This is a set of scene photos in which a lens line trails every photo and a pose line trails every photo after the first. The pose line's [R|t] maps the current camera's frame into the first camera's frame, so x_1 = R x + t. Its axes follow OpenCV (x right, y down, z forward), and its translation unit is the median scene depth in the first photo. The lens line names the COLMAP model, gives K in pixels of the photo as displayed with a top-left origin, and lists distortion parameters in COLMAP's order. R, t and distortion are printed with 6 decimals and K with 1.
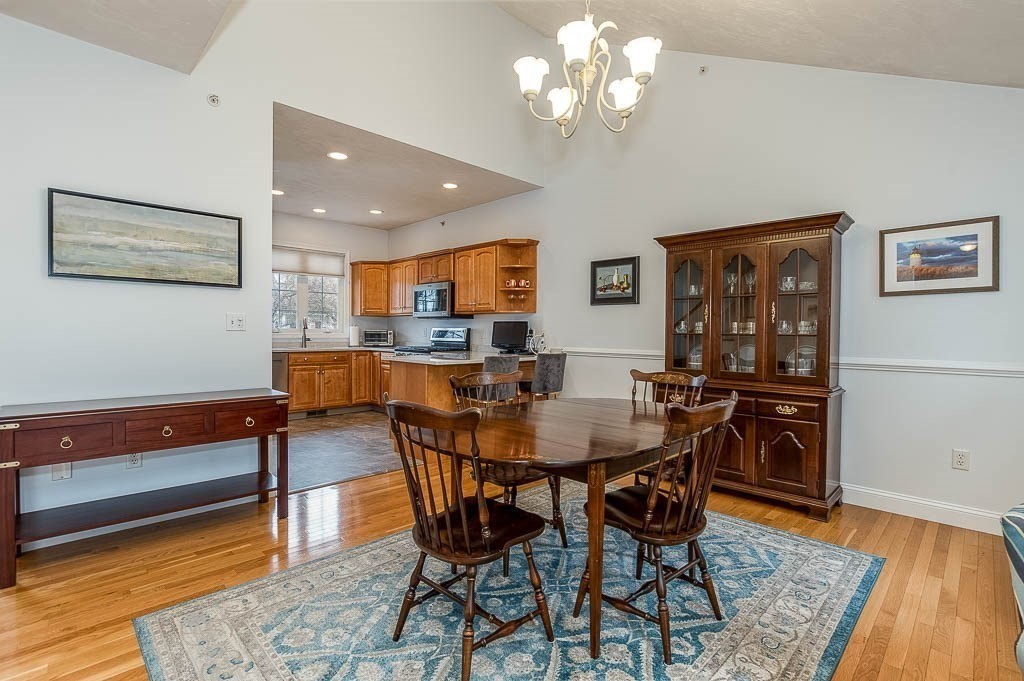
lens RADIAL K [[478.0, 0, 512.0], [0, 478.0, 340.5], [0, 0, 1]] dist [-0.012766, -0.000132]
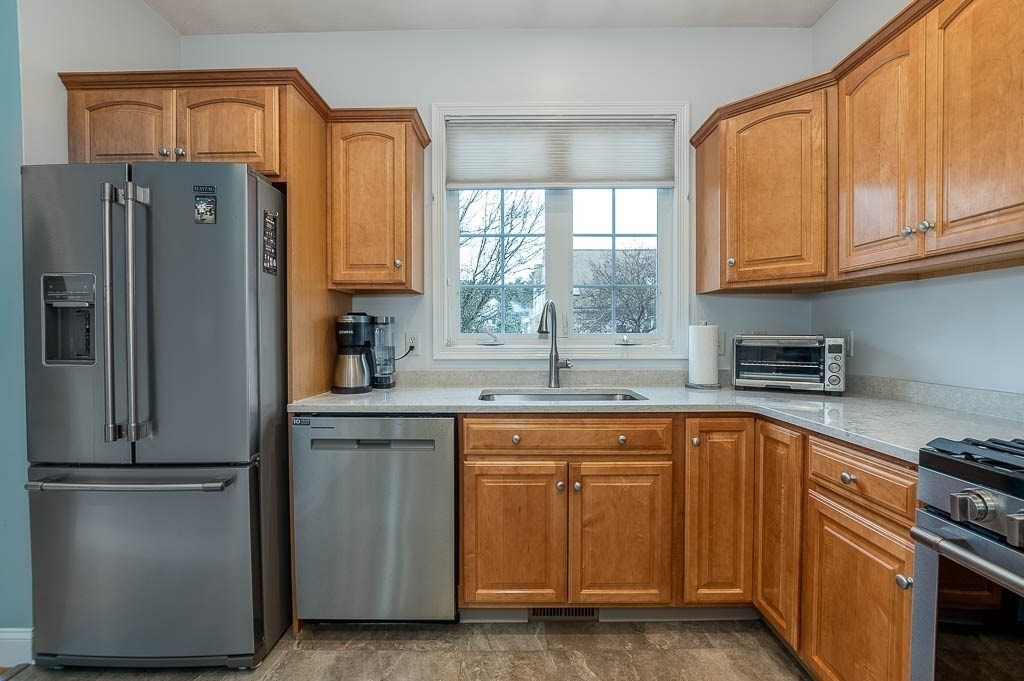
lens RADIAL K [[451.9, 0, 512.0], [0, 451.9, 340.5], [0, 0, 1]] dist [-0.015079, 0.000073]
pose [[0.709682, -0.001232, -0.704521, -0.272885], [-0.004730, 0.999968, -0.006513, -0.021890], [0.704507, 0.007954, 0.709653, 0.912936]]
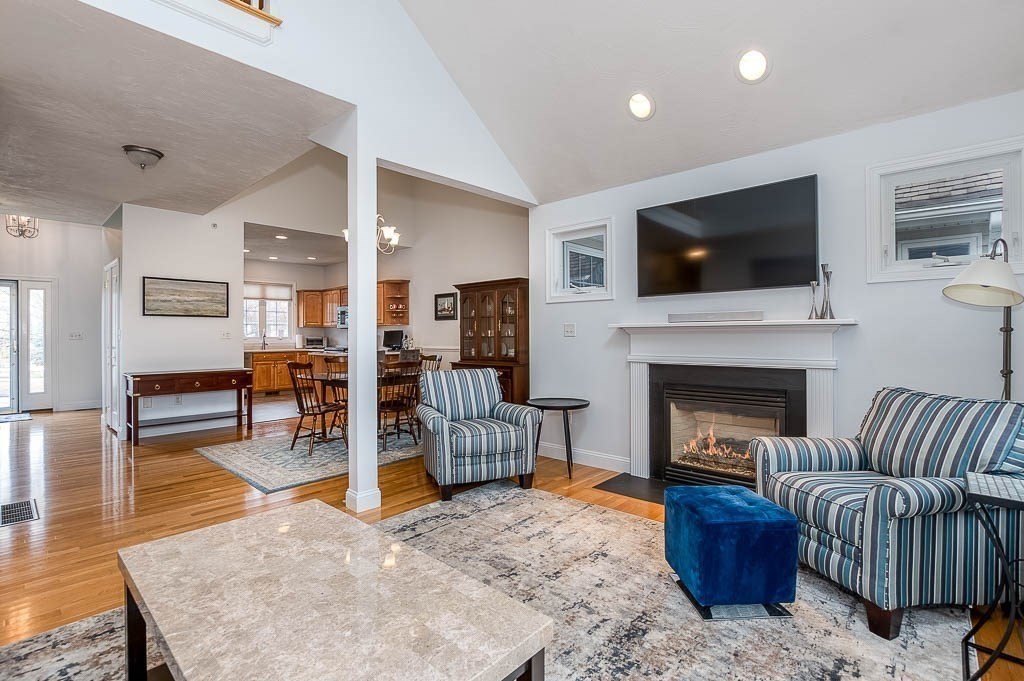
lens RADIAL K [[469.4, 0, 494.9], [0, 469.4, 334.4], [0, 0, 1]] dist [-0.022351, -0.000218]
pose [[0.999180, -0.014670, 0.037737, 0.278255], [0.015465, 0.999663, -0.020844, 0.010966], [-0.037418, 0.021411, 0.999070, -0.582611]]
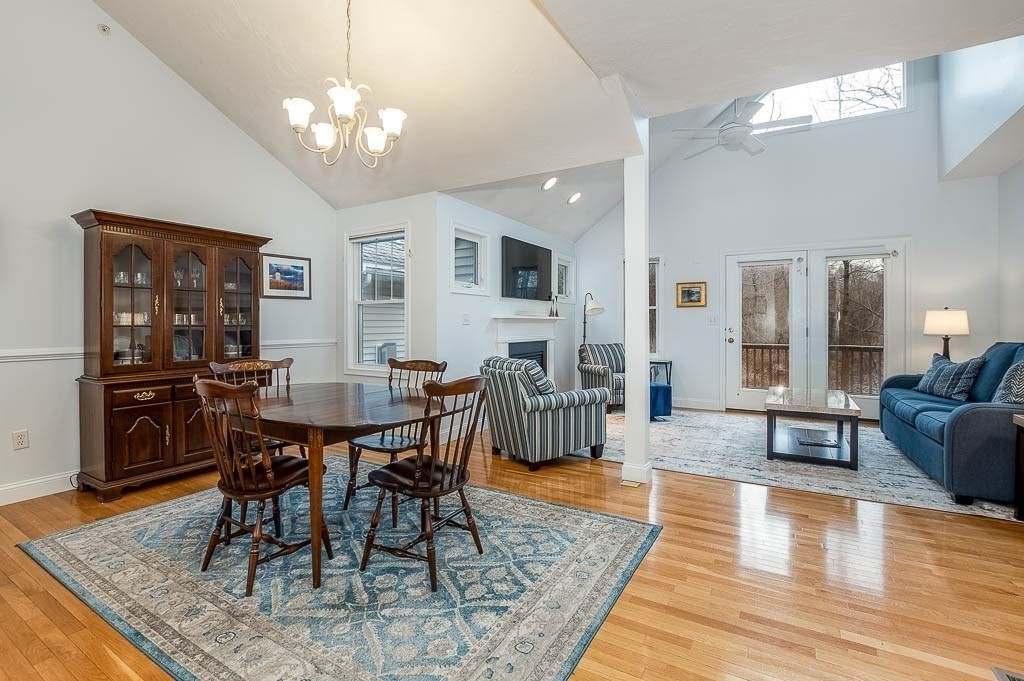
lens RADIAL K [[473.1, 0, 503.8], [0, 473.1, 324.9], [0, 0, 1]] dist [-0.022931, -0.000085]
pose [[-0.247964, -0.012394, 0.968690, -0.468175], [0.015215, 0.999745, 0.016686, -0.013665], [-0.968650, 0.018876, -0.247712, 0.372264]]
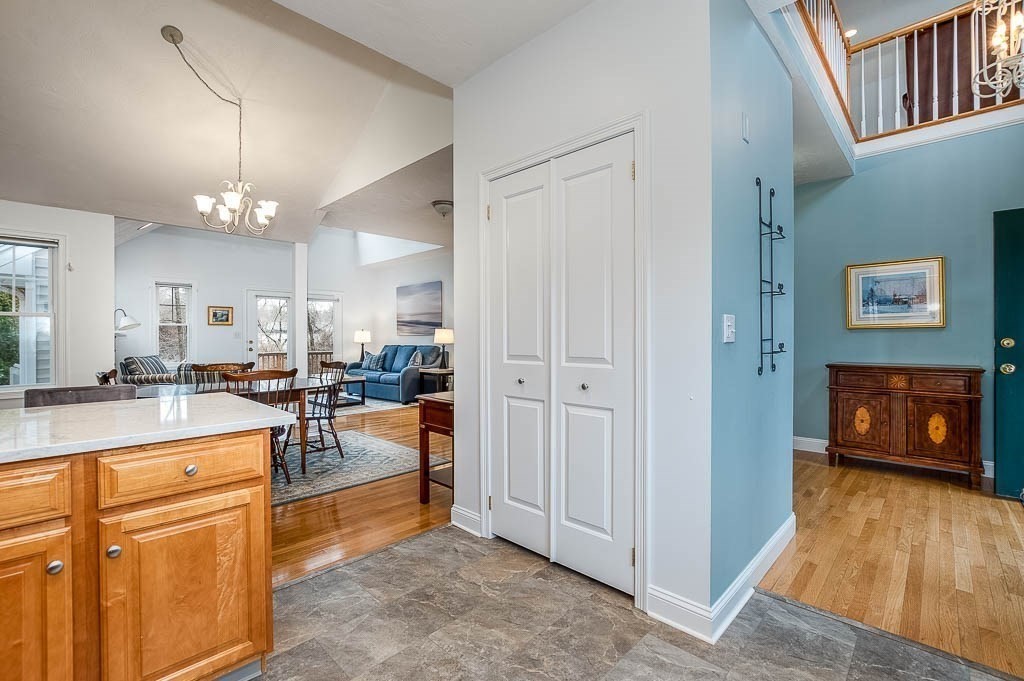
lens RADIAL K [[451.9, 0, 512.0], [0, 451.9, 340.5], [0, 0, 1]] dist [-0.015079, 0.000073]
pose [[-0.999720, -0.005797, -0.022926, -0.372899], [-0.006424, 0.999605, 0.027342, -0.028619], [0.022758, 0.027482, -0.999363, 1.163787]]
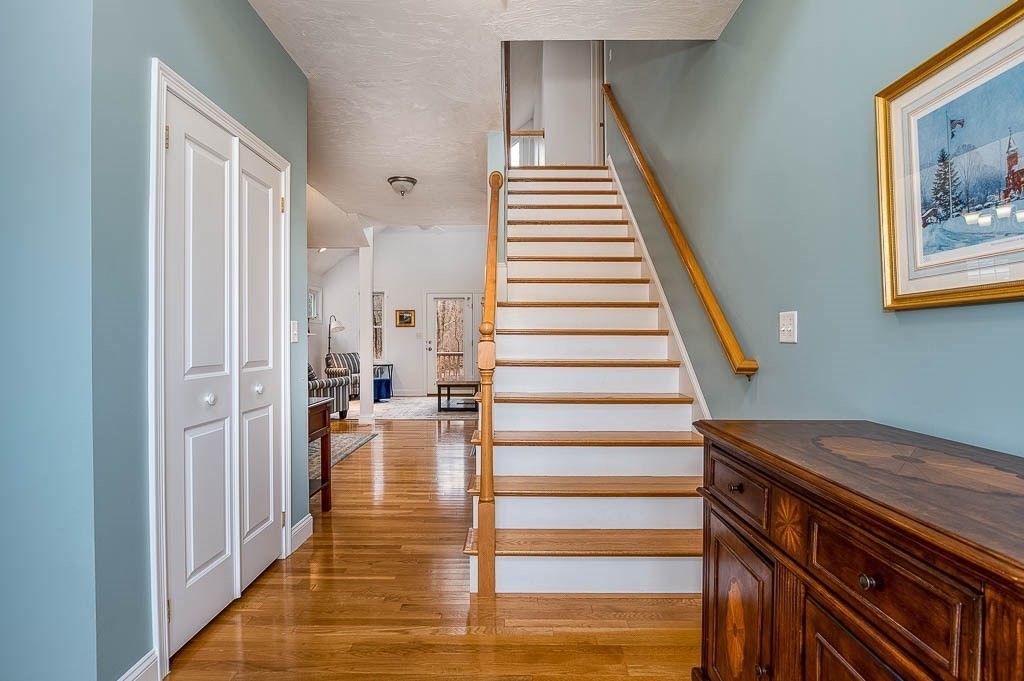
lens RADIAL K [[507.2, 0, 512.0], [0, 507.2, 340.5], [0, 0, 1]] dist [-0.003364, -0.000258]
pose [[-0.711171, -0.010421, 0.702942, -1.052469], [0.009938, 0.999641, 0.024873, -0.024442], [-0.702949, 0.024675, -0.710813, 0.688311]]
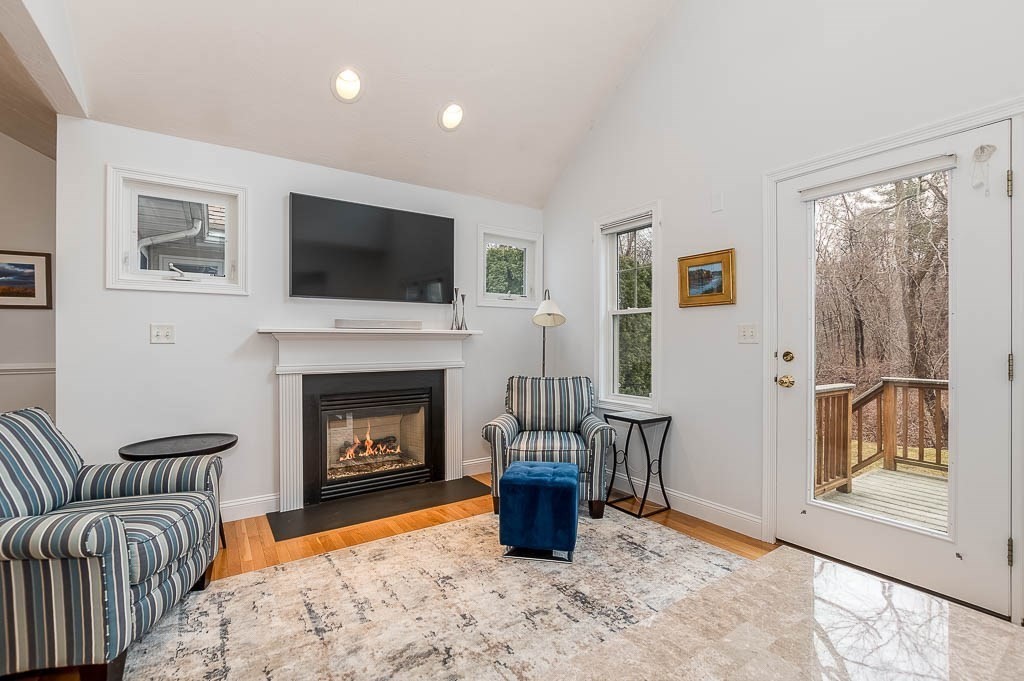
lens RADIAL K [[451.9, 0, 512.0], [0, 451.9, 340.5], [0, 0, 1]] dist [-0.015079, 0.000073]
pose [[0.177394, -0.012094, 0.984066, 0.008815], [0.020991, 0.999744, 0.008503, 0.000172], [-0.983916, 0.019148, 0.177602, -0.261781]]
